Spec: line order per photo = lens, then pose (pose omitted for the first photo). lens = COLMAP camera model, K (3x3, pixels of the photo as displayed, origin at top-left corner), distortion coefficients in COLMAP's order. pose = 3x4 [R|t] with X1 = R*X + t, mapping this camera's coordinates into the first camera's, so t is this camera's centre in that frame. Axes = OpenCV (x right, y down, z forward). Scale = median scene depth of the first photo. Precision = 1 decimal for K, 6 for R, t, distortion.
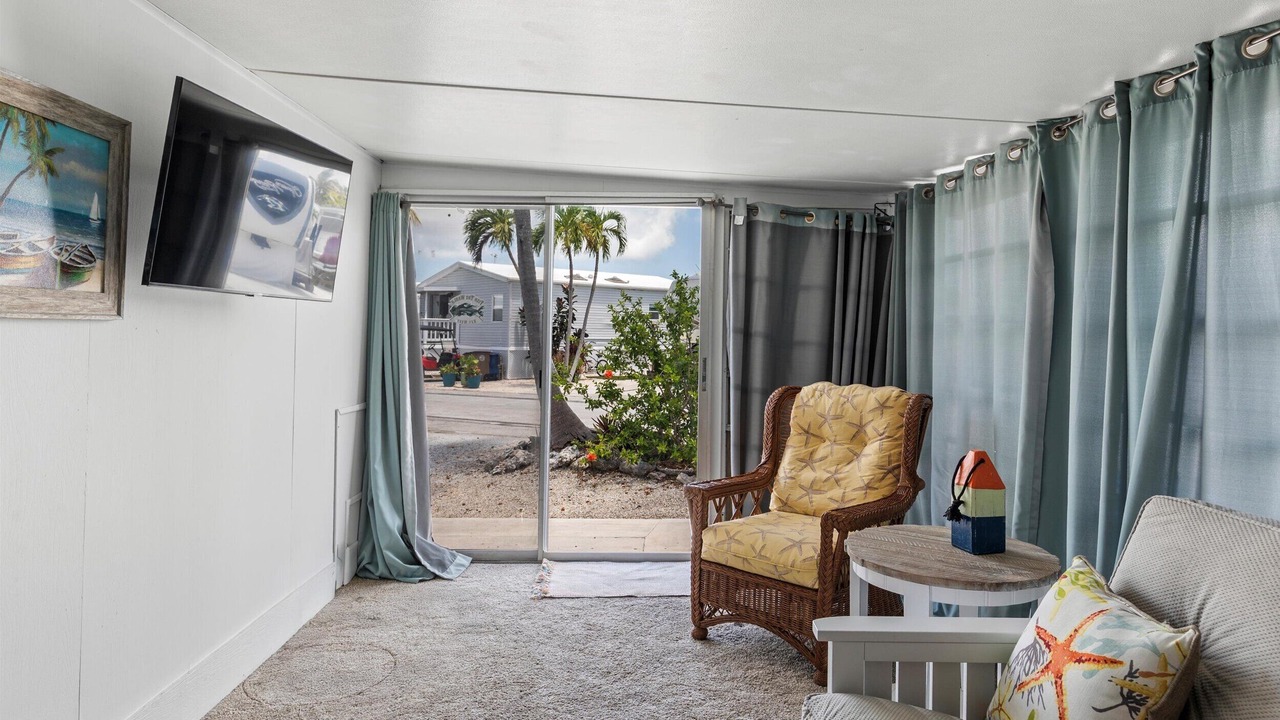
lens RADIAL K [[1034.6, 0, 554.1], [0, 1034.6, 332.7], [0, 0, 1]] dist [-0.000769, 0.000039]
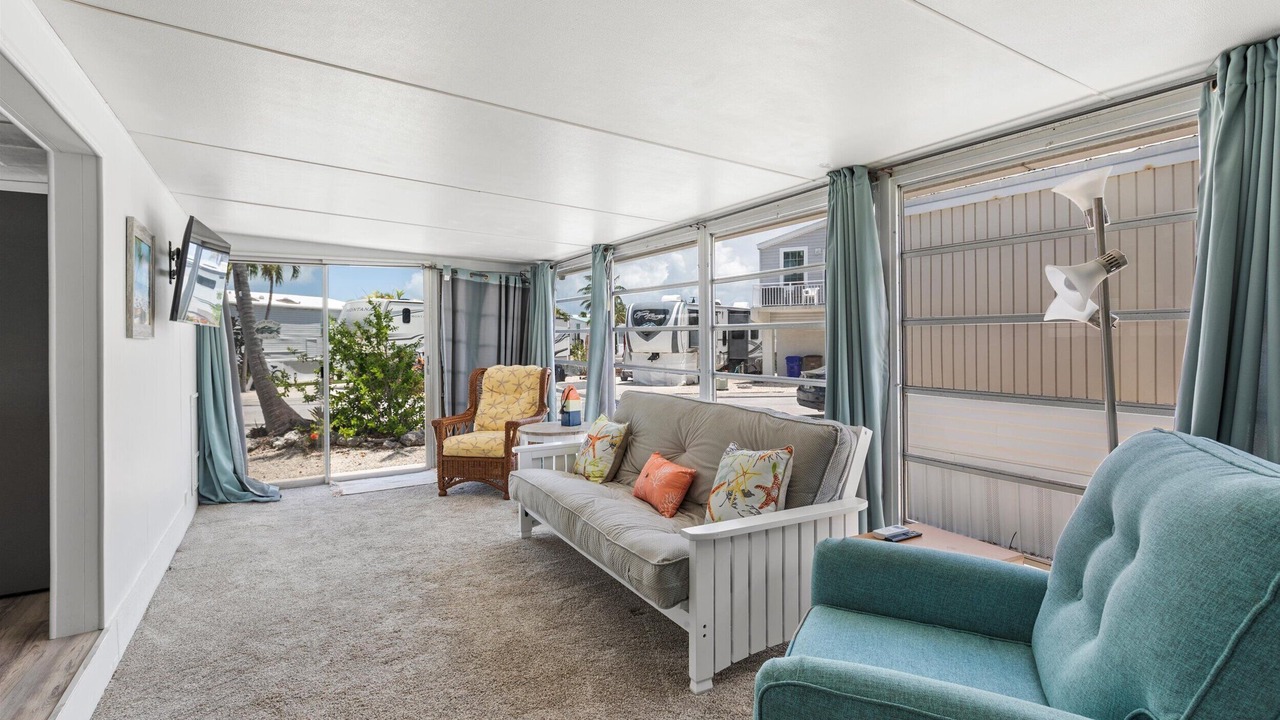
lens RADIAL K [[911.5, 0, 641.6], [0, 911.5, 353.4], [0, 0, 1]] dist [-0.017340, -0.000400]
pose [[0.897749, -0.026980, 0.439680, -0.229044], [0.022496, 0.999628, 0.015406, 0.005910], [-0.439932, -0.003940, 0.898023, -0.599764]]
